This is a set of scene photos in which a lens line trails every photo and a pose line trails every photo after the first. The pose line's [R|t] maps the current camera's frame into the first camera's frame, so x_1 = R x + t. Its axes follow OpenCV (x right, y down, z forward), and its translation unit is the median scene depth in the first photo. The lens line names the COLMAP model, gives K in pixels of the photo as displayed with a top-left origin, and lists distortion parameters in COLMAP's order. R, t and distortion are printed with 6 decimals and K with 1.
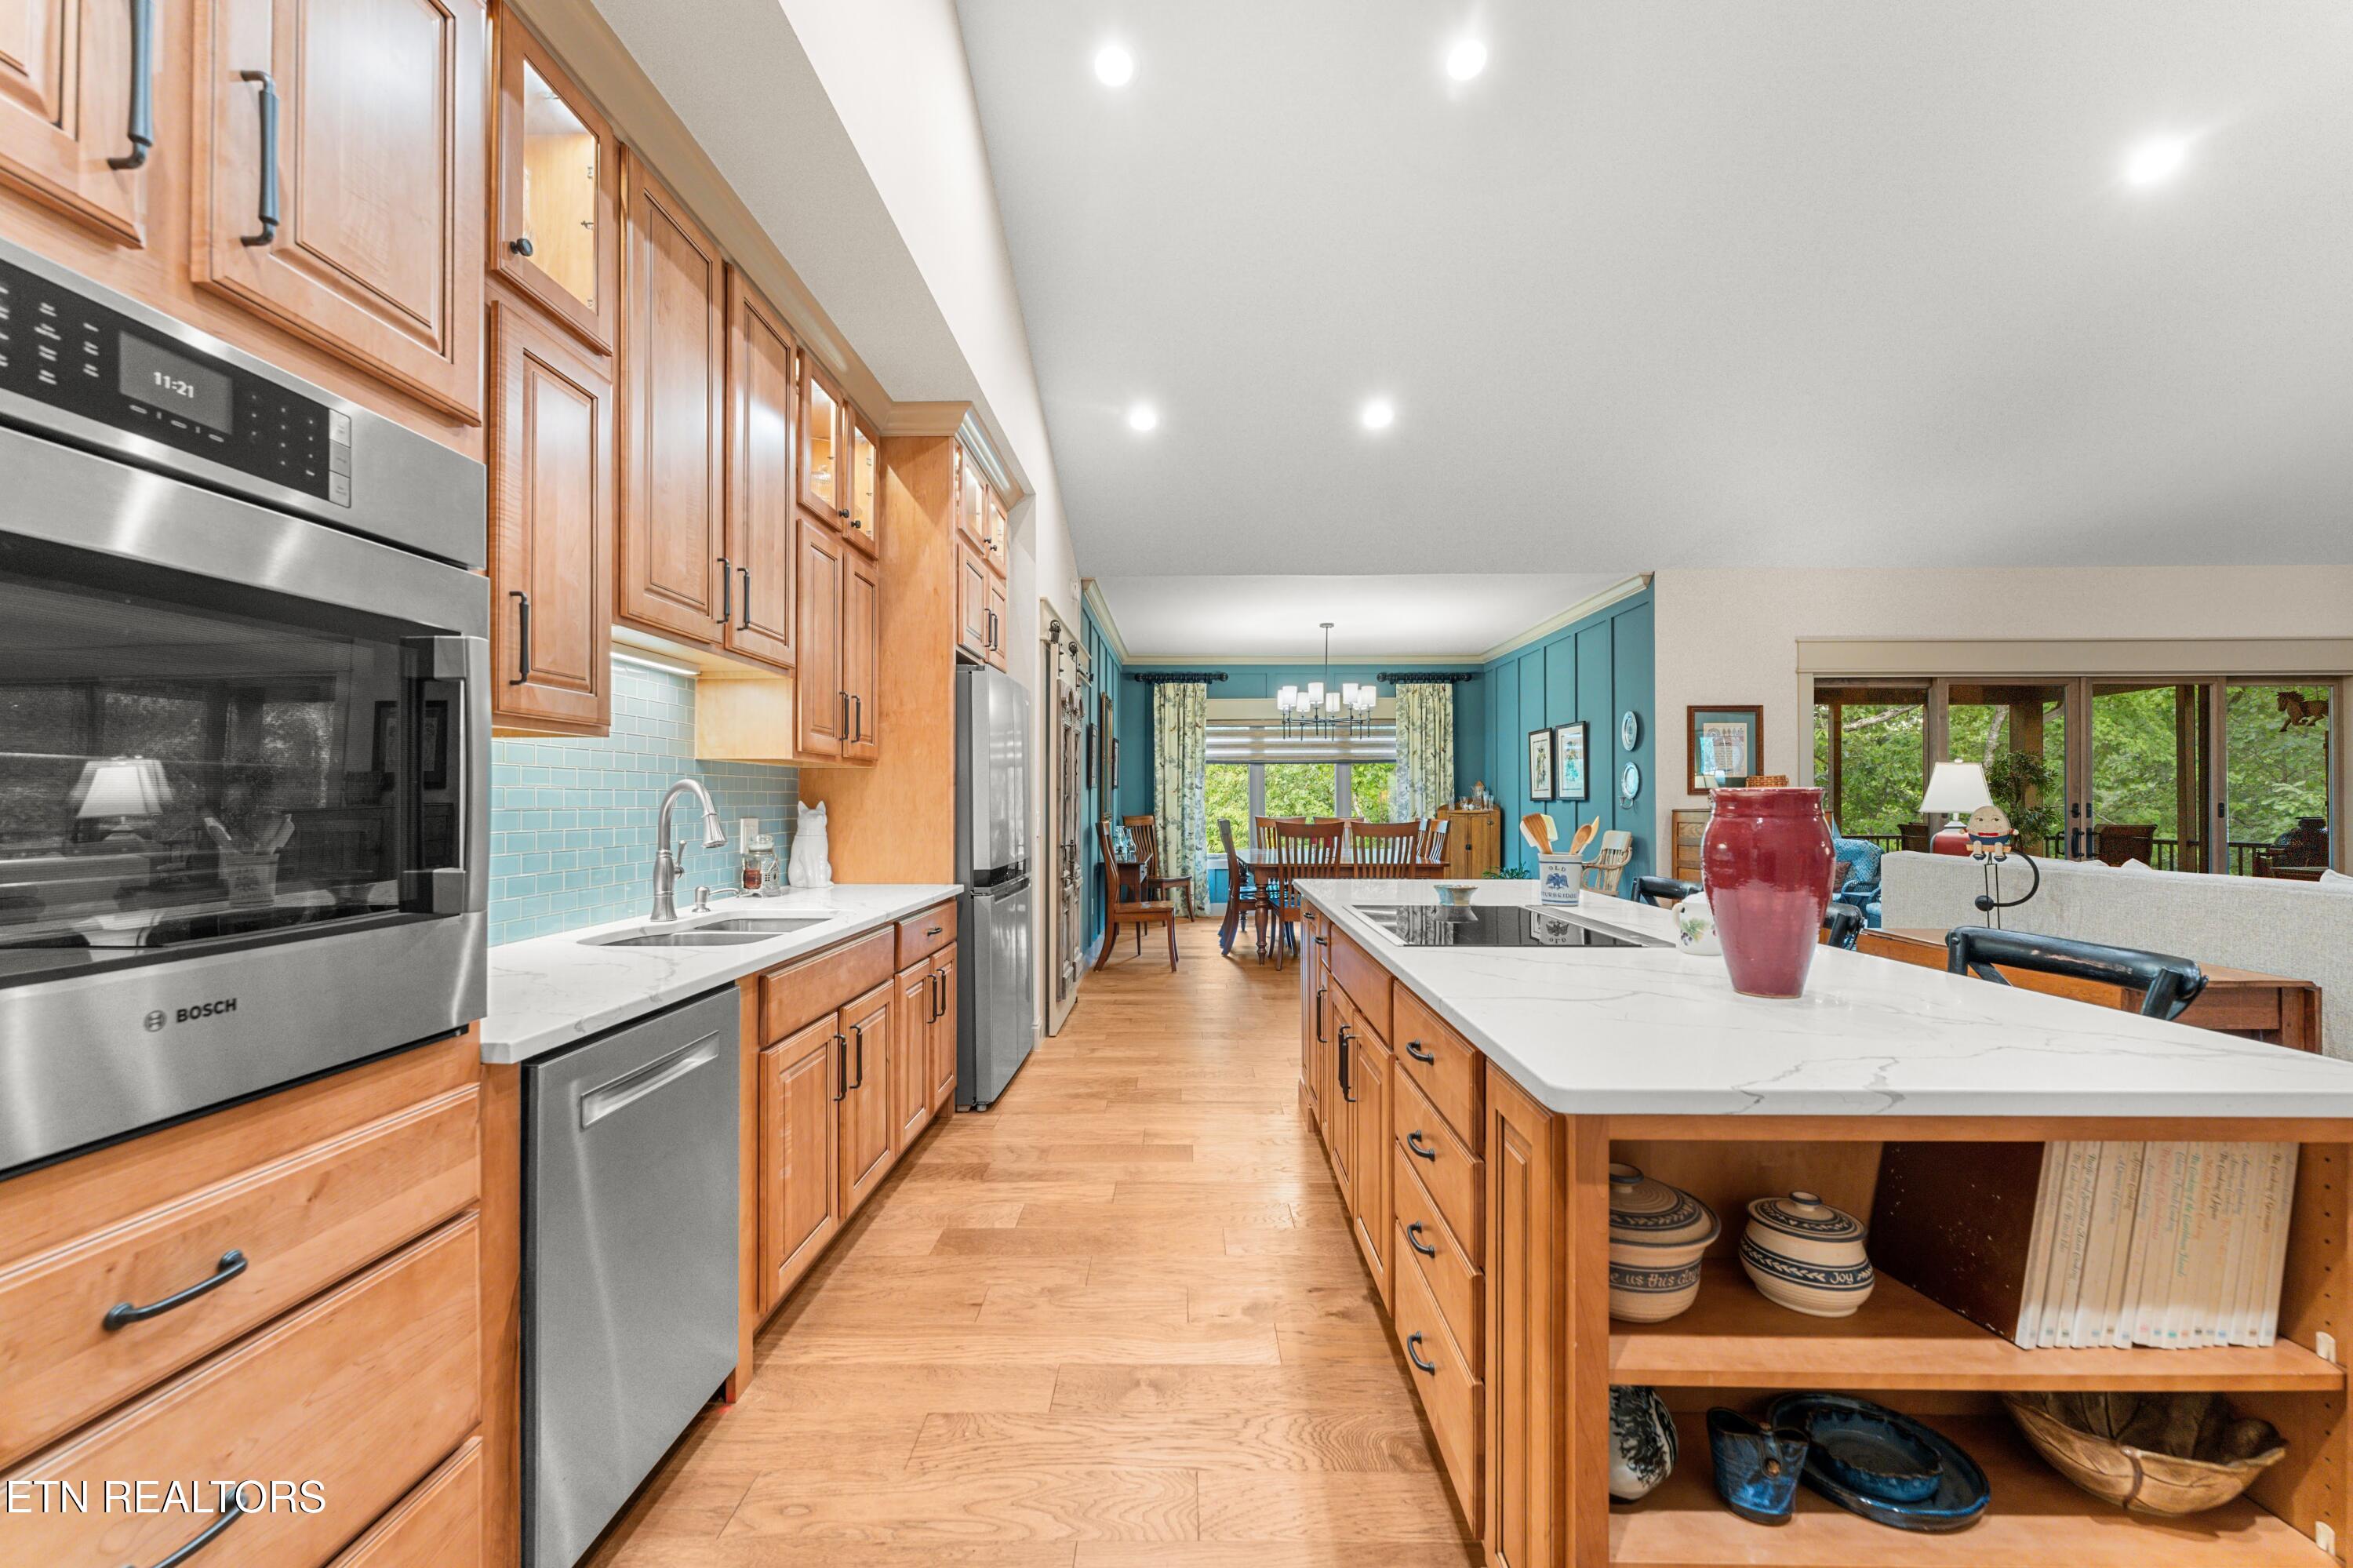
lens RADIAL K [[951.6, 0, 1172.7], [0, 951.6, 795.4], [0, 0, 1]] dist [-0.000612, -0.000283]
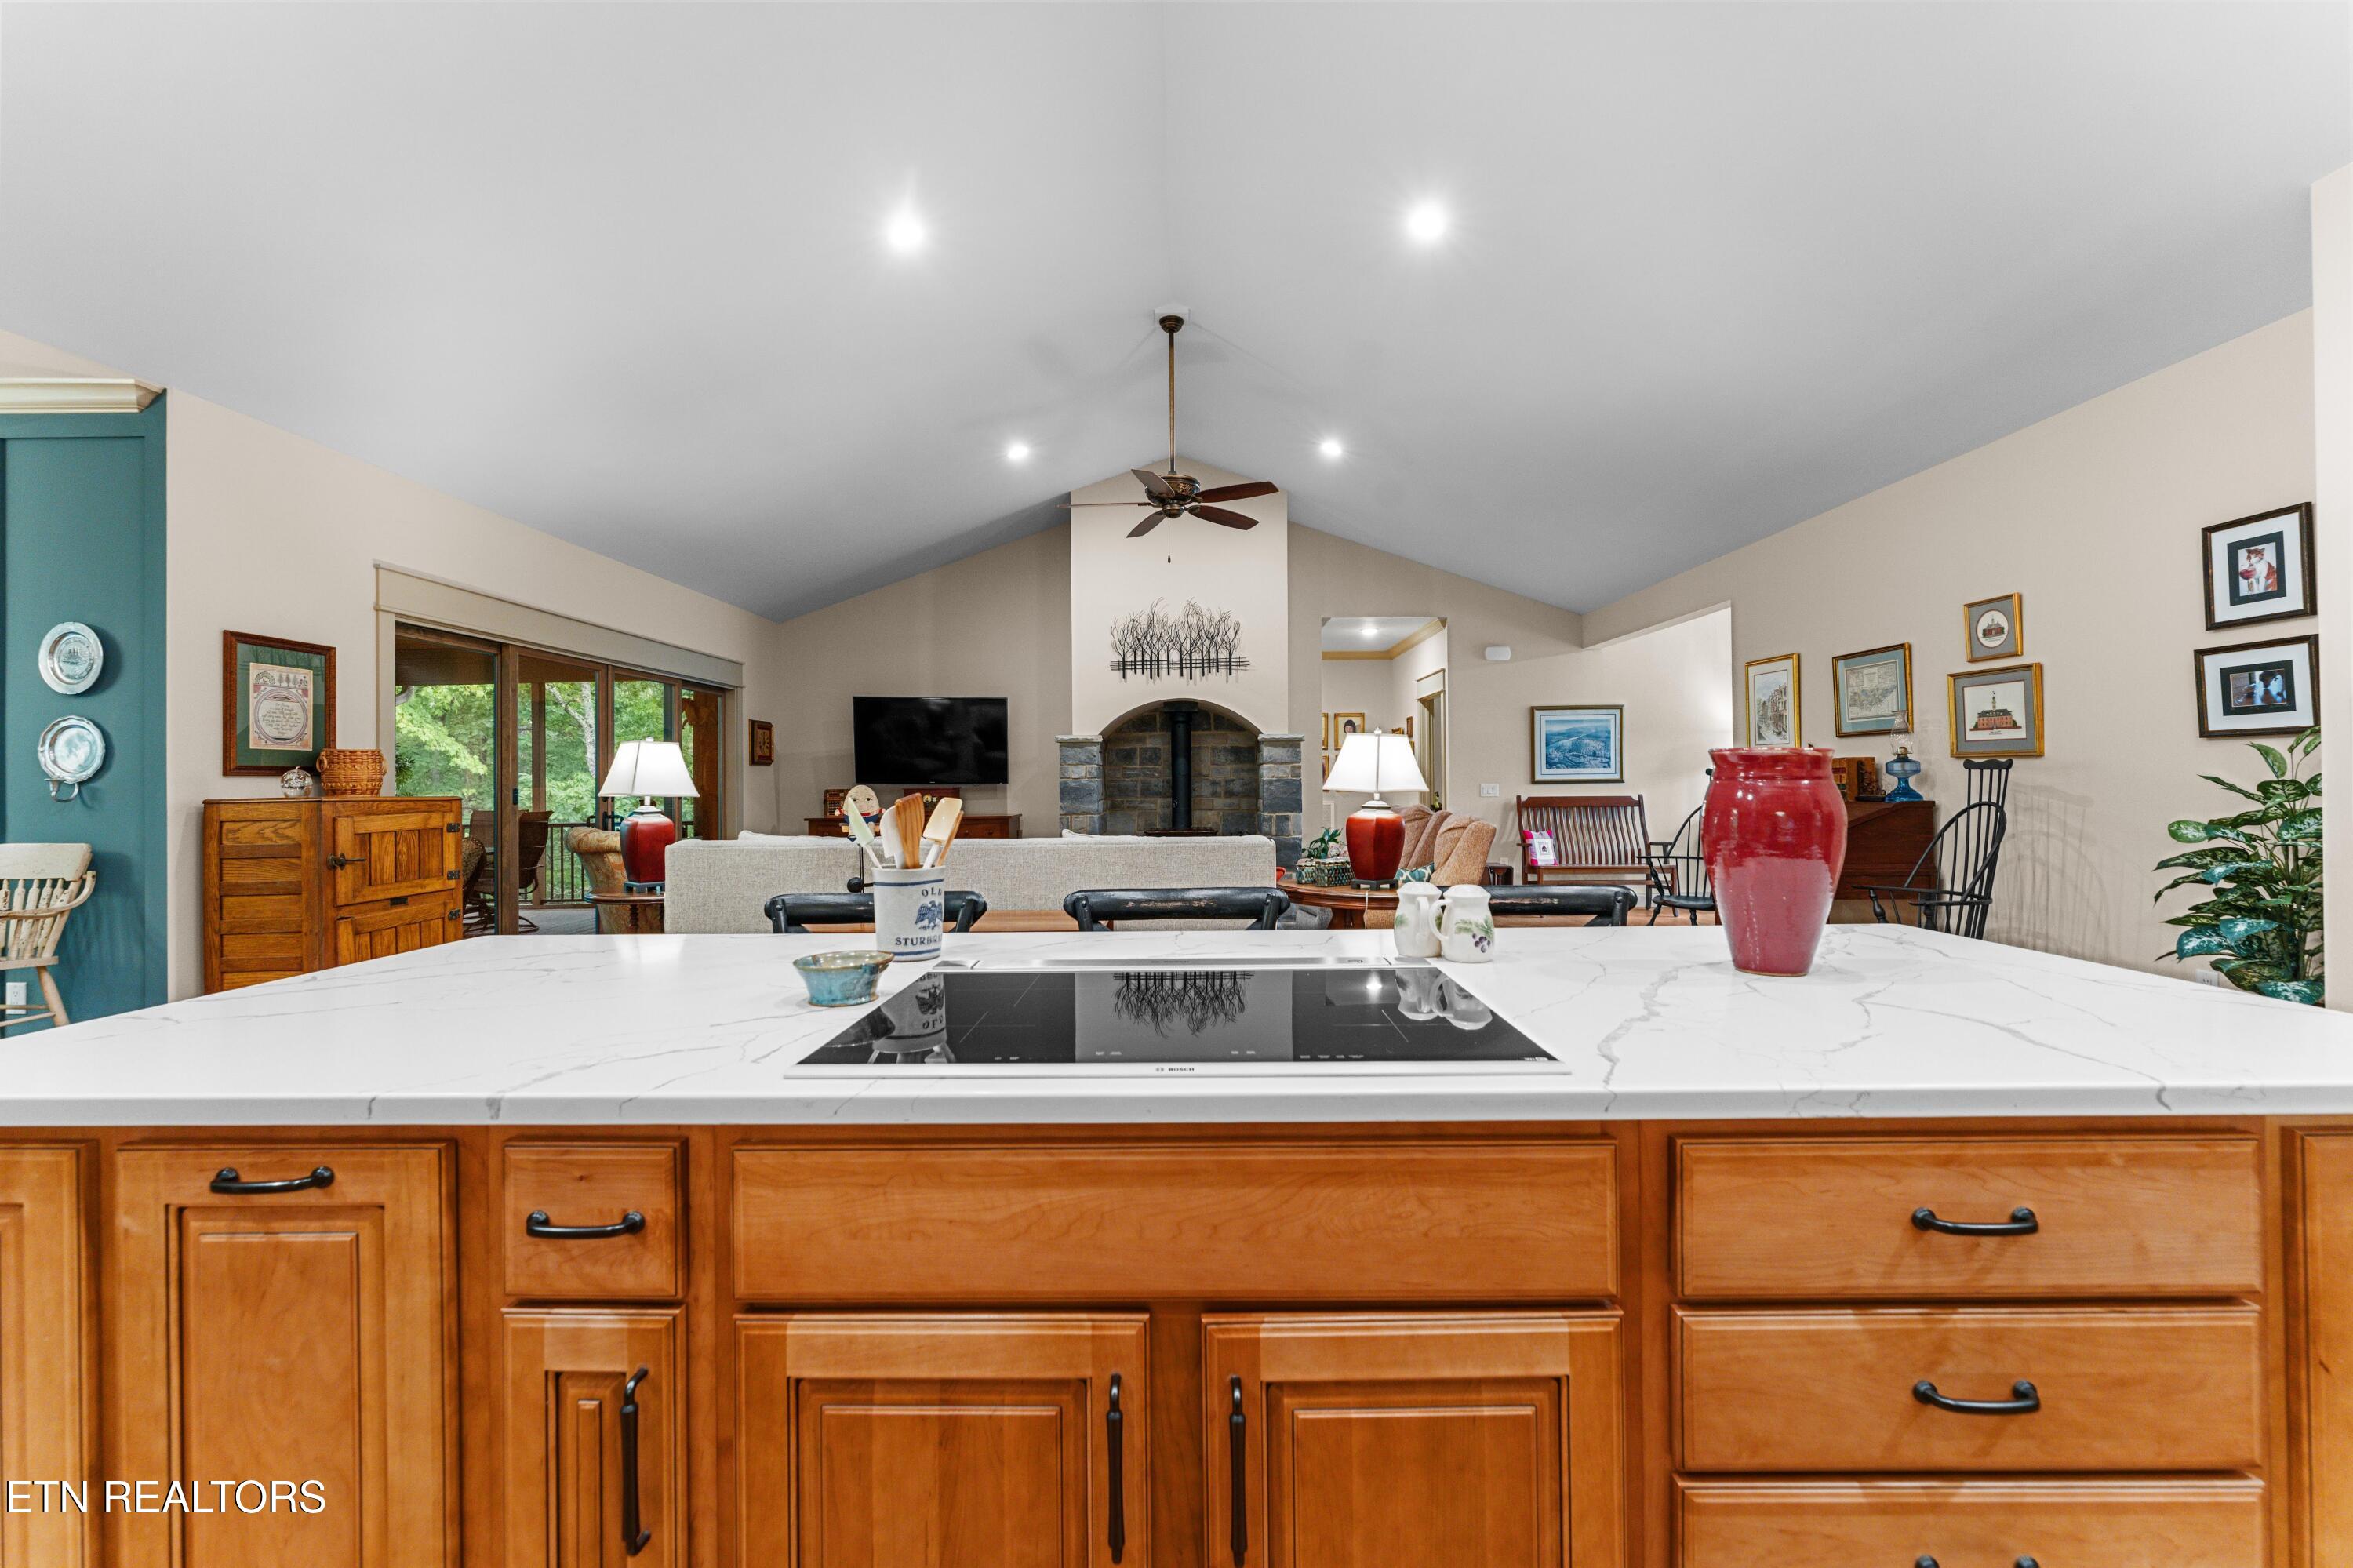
lens RADIAL K [[944.9, 0, 1178.9], [0, 944.9, 776.8], [0, 0, 1]] dist [-0.000543, -0.000358]
pose [[-0.010172, 0.008453, 0.999913, -0.134652], [0.002369, 0.999962, -0.008429, 0.011871], [-0.999945, 0.002283, -0.010191, 0.740429]]
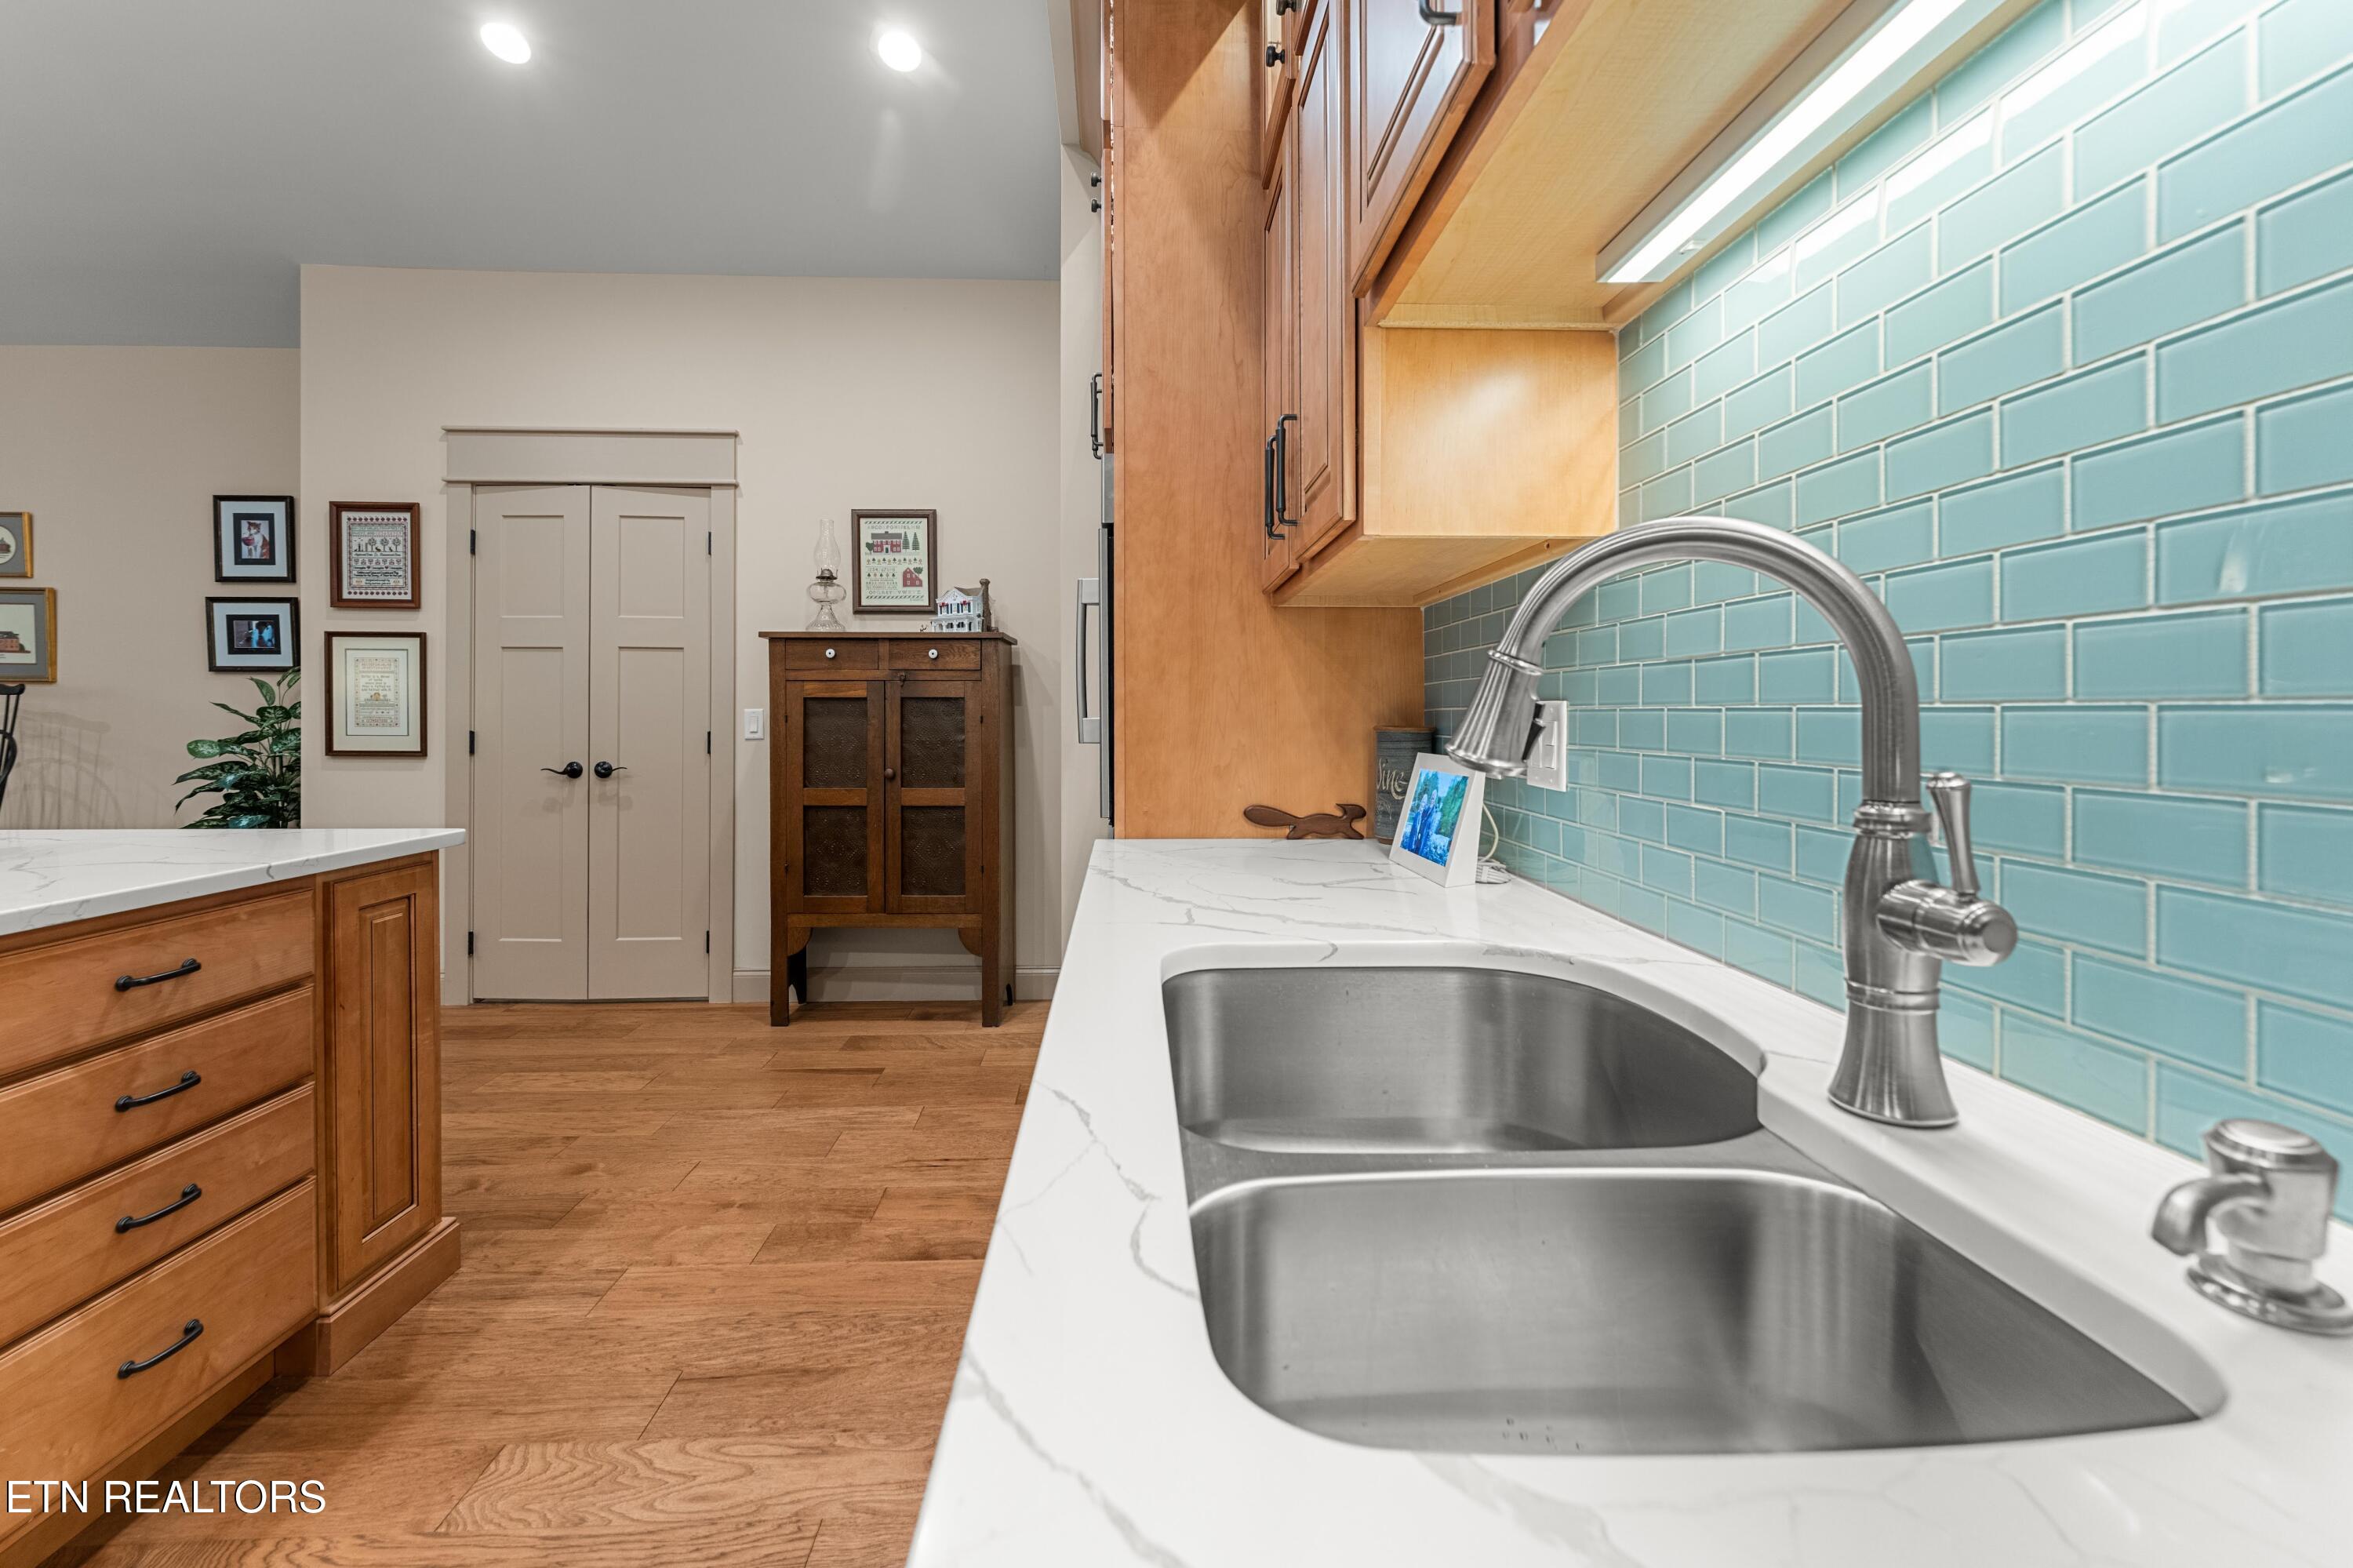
lens RADIAL K [[979.5, 0, 1160.9], [0, 979.5, 718.4], [0, 0, 1]] dist [-0.001704, 0.000217]
pose [[-0.998138, 0.001046, -0.060990, -0.268229], [0.001228, 0.999995, -0.002946, 0.029264], [0.060986, -0.003016, -0.998134, 0.954468]]
